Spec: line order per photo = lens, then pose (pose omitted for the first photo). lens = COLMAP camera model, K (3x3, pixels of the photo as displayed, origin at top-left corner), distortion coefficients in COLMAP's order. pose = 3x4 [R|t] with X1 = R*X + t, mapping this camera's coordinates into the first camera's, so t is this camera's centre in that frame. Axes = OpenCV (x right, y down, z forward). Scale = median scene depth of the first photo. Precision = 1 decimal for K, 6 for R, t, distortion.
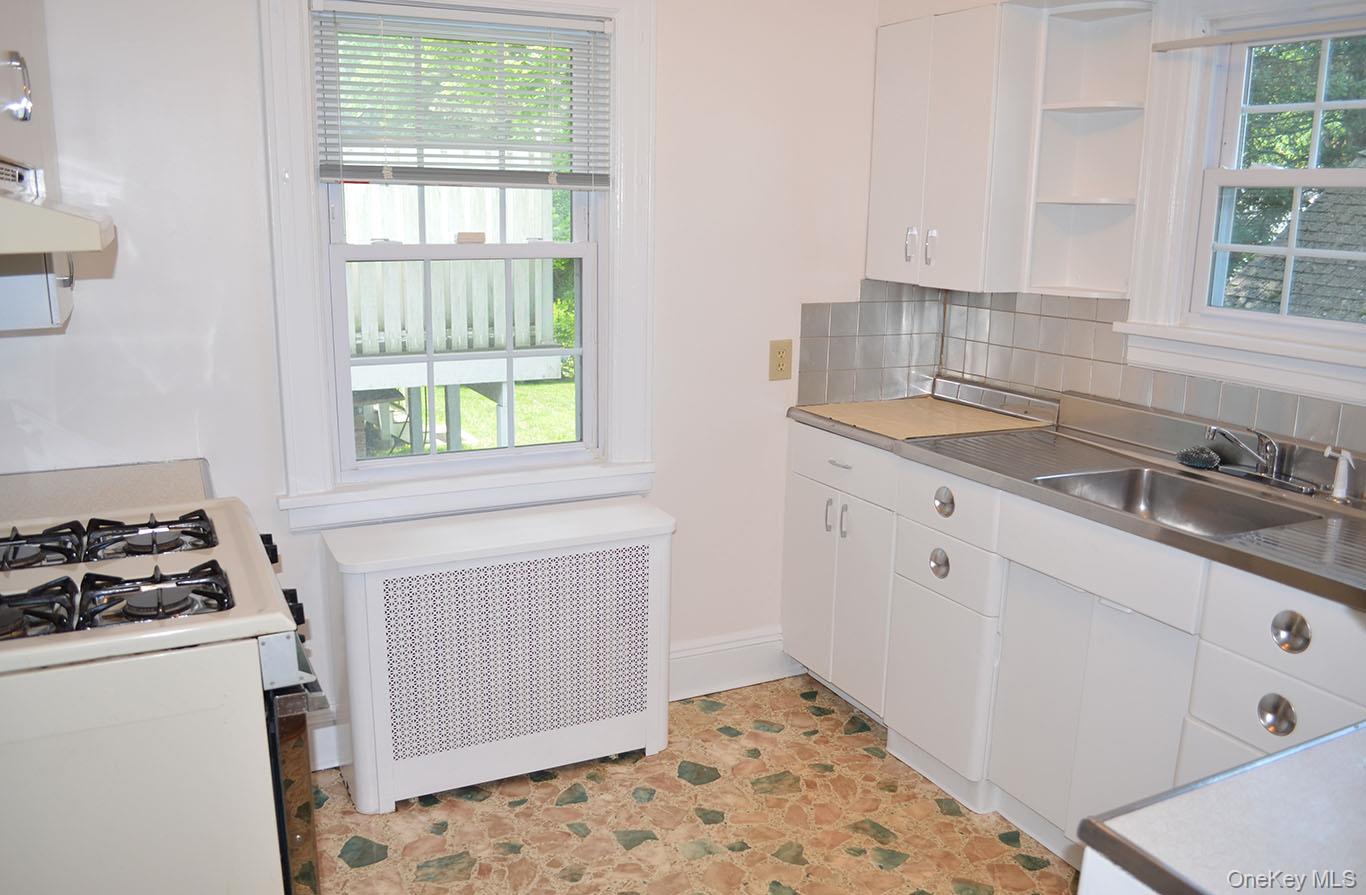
lens RADIAL K [[1080.6, 0, 683.0], [0, 1080.6, 447.5], [0, 0, 1]] dist [-0.064278, 0.003692]
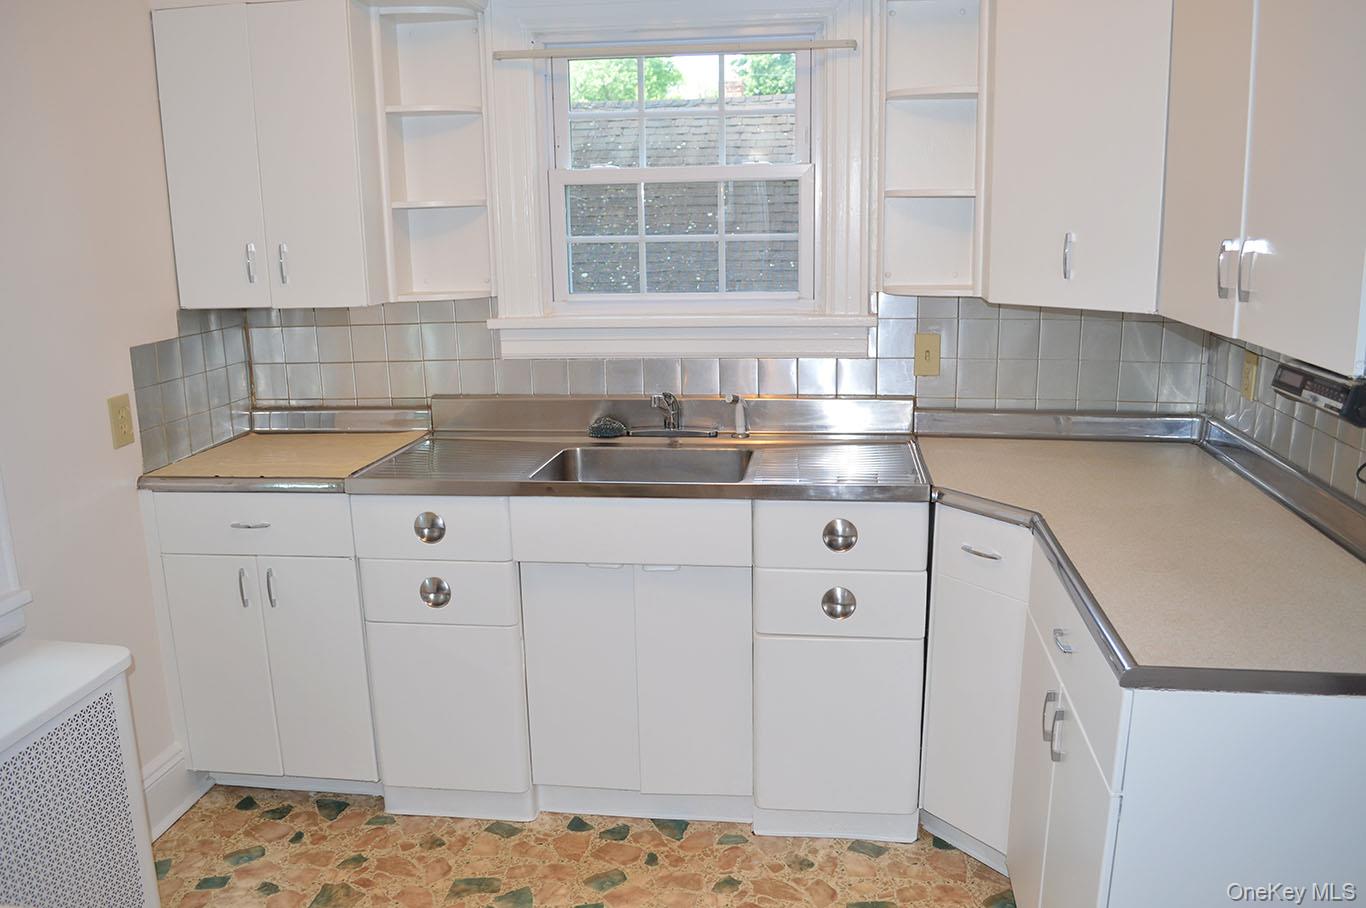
lens RADIAL K [[1093.8, 0, 687.2], [0, 1093.8, 458.1], [0, 0, 1]] dist [-0.080771, 0.010910]
pose [[0.567300, -0.209823, 0.796332, -0.332946], [0.208672, 0.972063, 0.107470, -0.056900], [-0.796635, 0.105204, 0.595236, 0.221776]]
